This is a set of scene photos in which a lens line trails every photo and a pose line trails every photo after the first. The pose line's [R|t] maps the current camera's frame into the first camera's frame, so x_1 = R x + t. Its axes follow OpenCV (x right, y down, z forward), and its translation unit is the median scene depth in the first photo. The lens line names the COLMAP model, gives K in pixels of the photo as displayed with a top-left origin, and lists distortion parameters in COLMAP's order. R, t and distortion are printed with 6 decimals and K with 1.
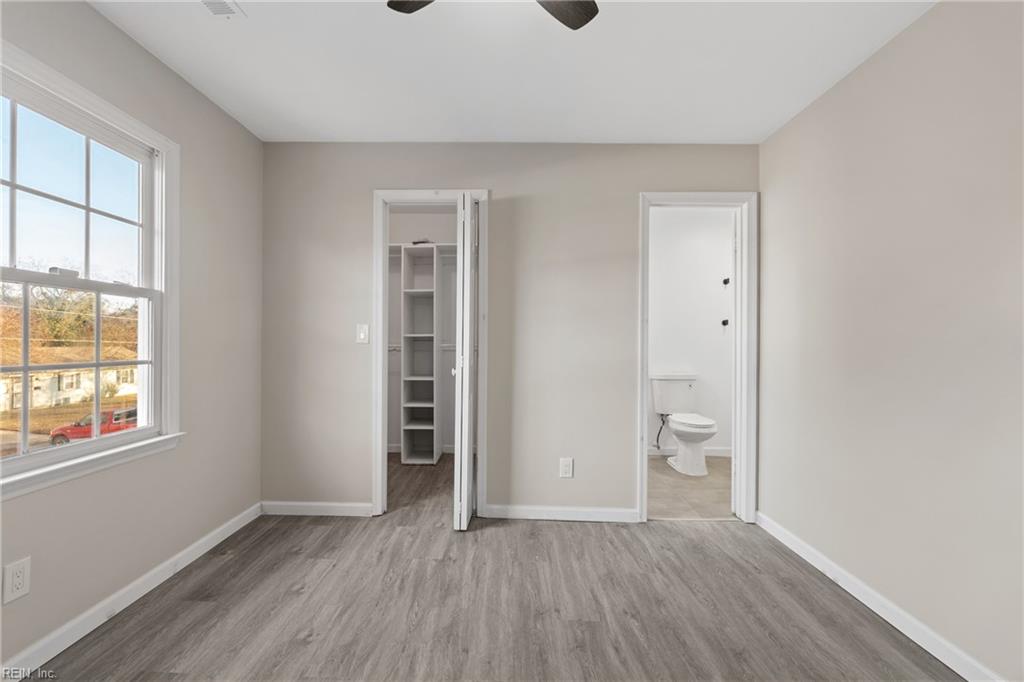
lens RADIAL K [[443.9, 0, 505.9], [0, 443.9, 336.6], [0, 0, 1]] dist [-0.008539, -0.000403]
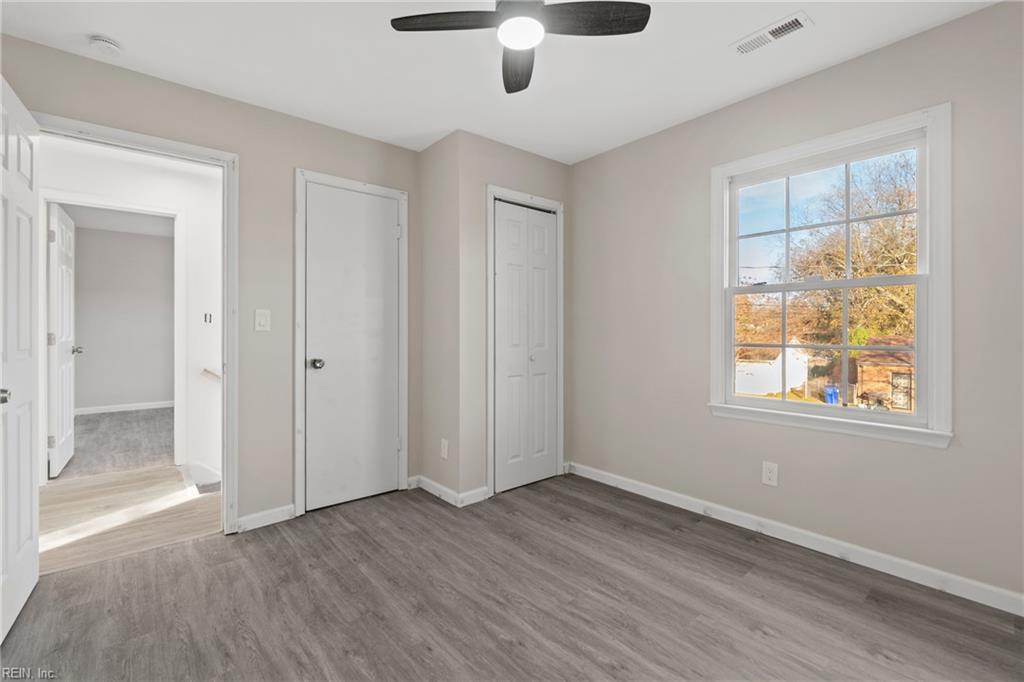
lens RADIAL K [[443.9, 0, 505.9], [0, 443.9, 336.6], [0, 0, 1]] dist [-0.008539, -0.000403]
pose [[-0.751797, -0.001838, -0.659393, 0.562006], [-0.003352, 0.999994, 0.001033, 0.035577], [0.659387, 0.002987, -0.751798, 1.250431]]
